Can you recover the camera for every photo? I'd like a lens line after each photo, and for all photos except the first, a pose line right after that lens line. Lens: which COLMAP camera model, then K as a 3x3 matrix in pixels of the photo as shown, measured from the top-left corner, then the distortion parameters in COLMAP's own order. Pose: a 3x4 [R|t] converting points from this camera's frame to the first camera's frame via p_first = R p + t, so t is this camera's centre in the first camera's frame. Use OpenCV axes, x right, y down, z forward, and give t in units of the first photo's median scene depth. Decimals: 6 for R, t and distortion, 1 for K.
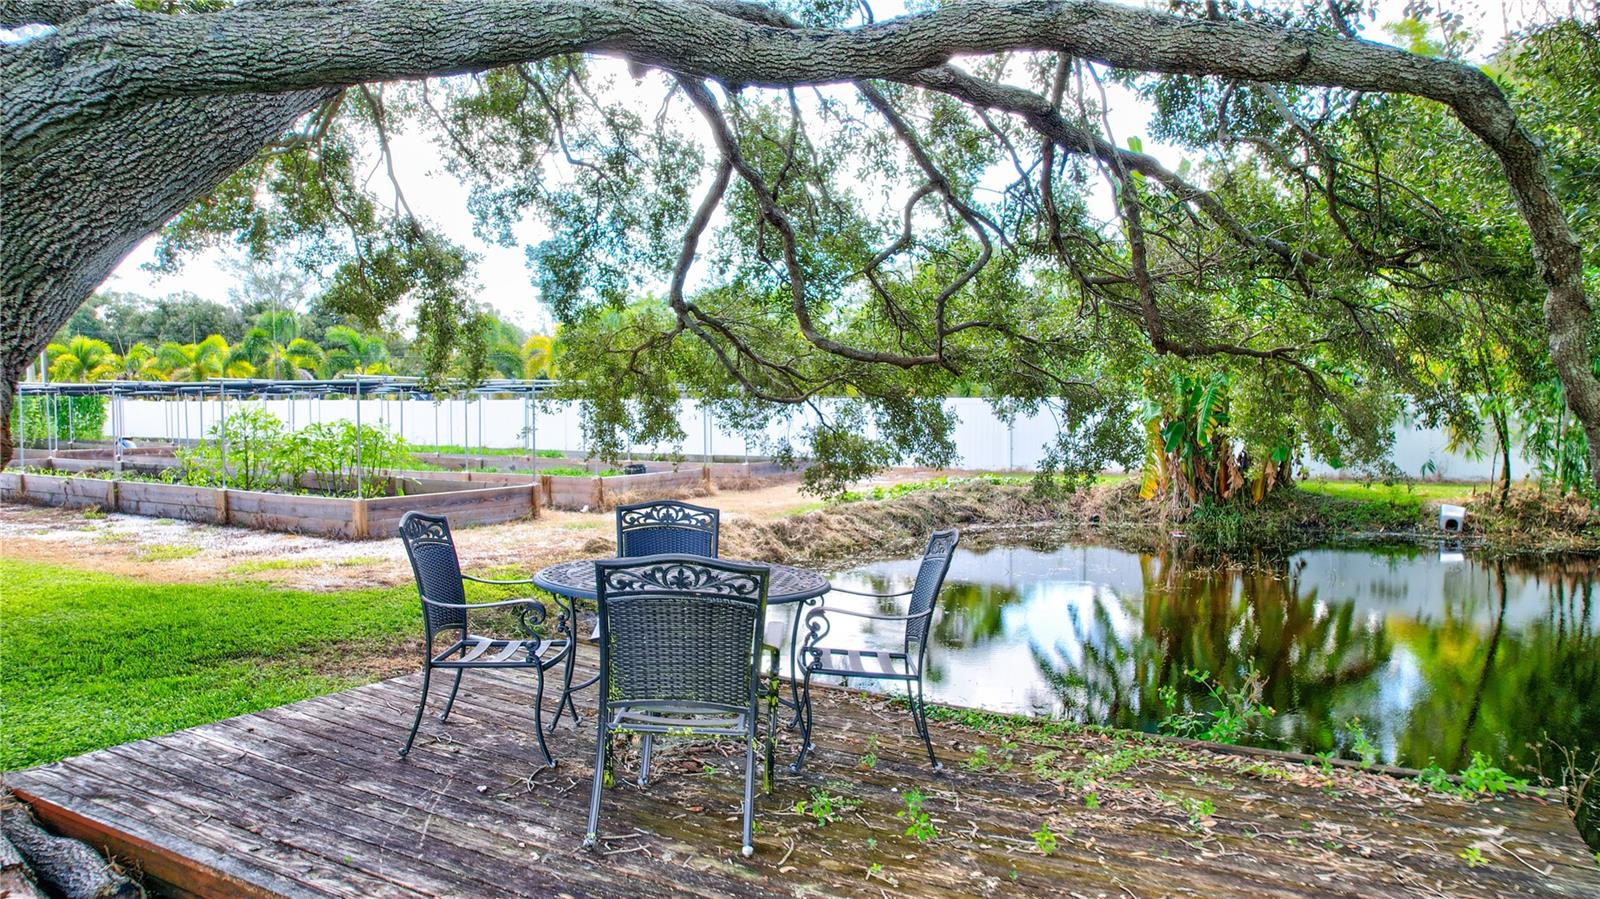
lens RADIAL K [[1019.3, 0, 807.6], [0, 1019.3, 452.4], [0, 0, 1]] dist [-0.061425, 0.054863]
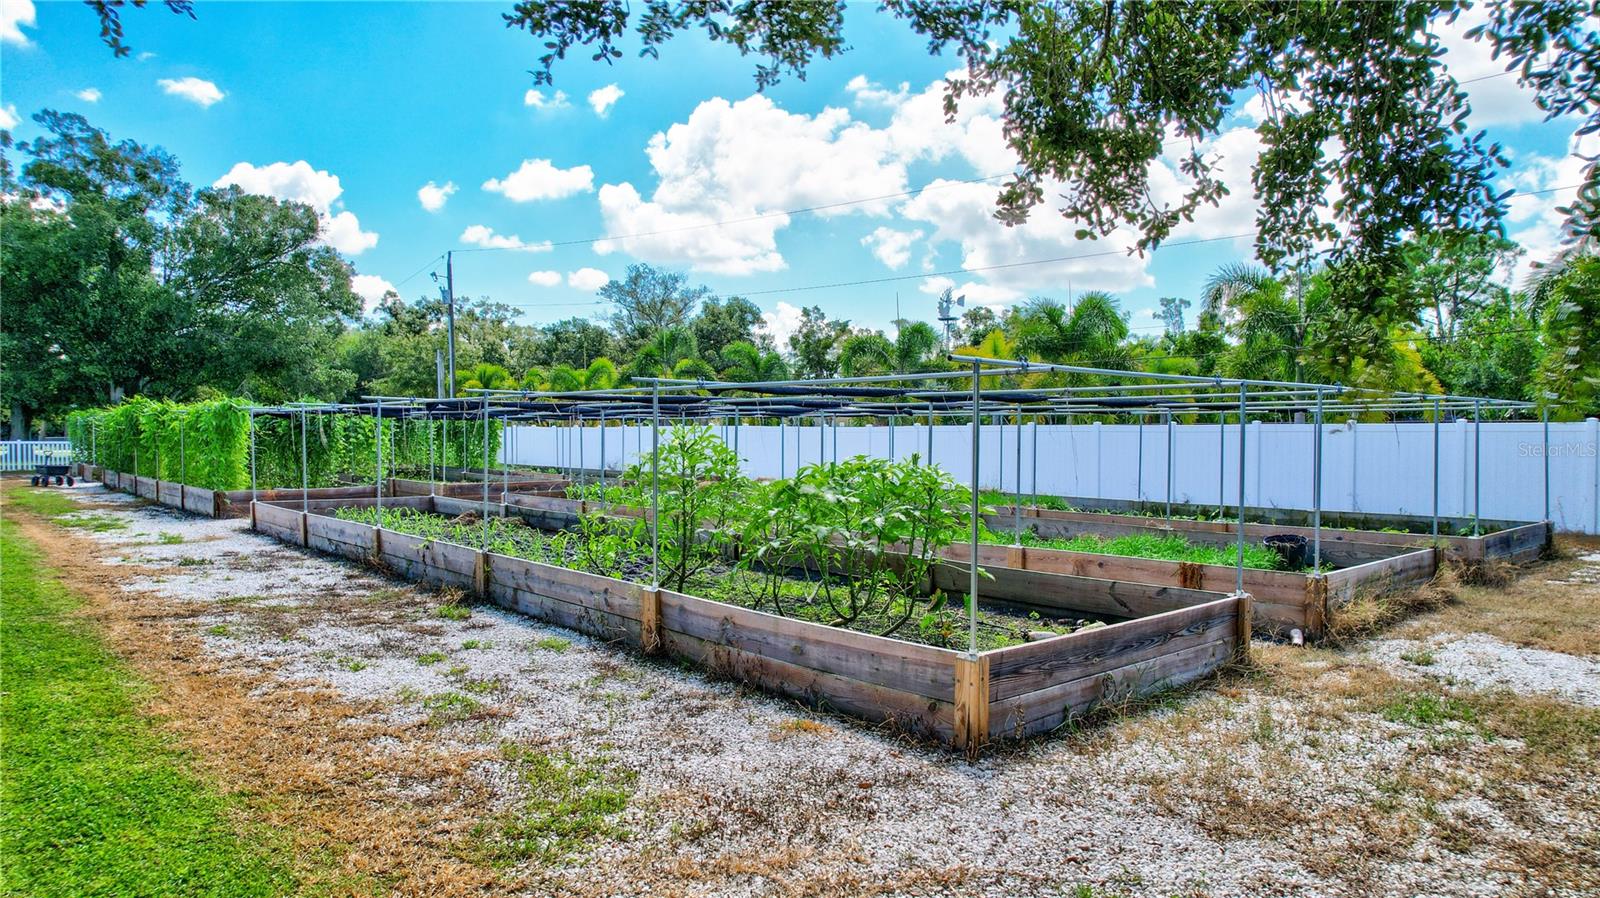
lens RADIAL K [[1019.3, 0, 807.6], [0, 1019.3, 451.9], [0, 0, 1]] dist [-0.061425, 0.054863]
pose [[0.947549, 0.012921, -0.319351, -0.181714], [-0.022422, 0.999408, -0.026093, -0.012403], [0.318824, 0.031885, 0.947277, 0.279984]]
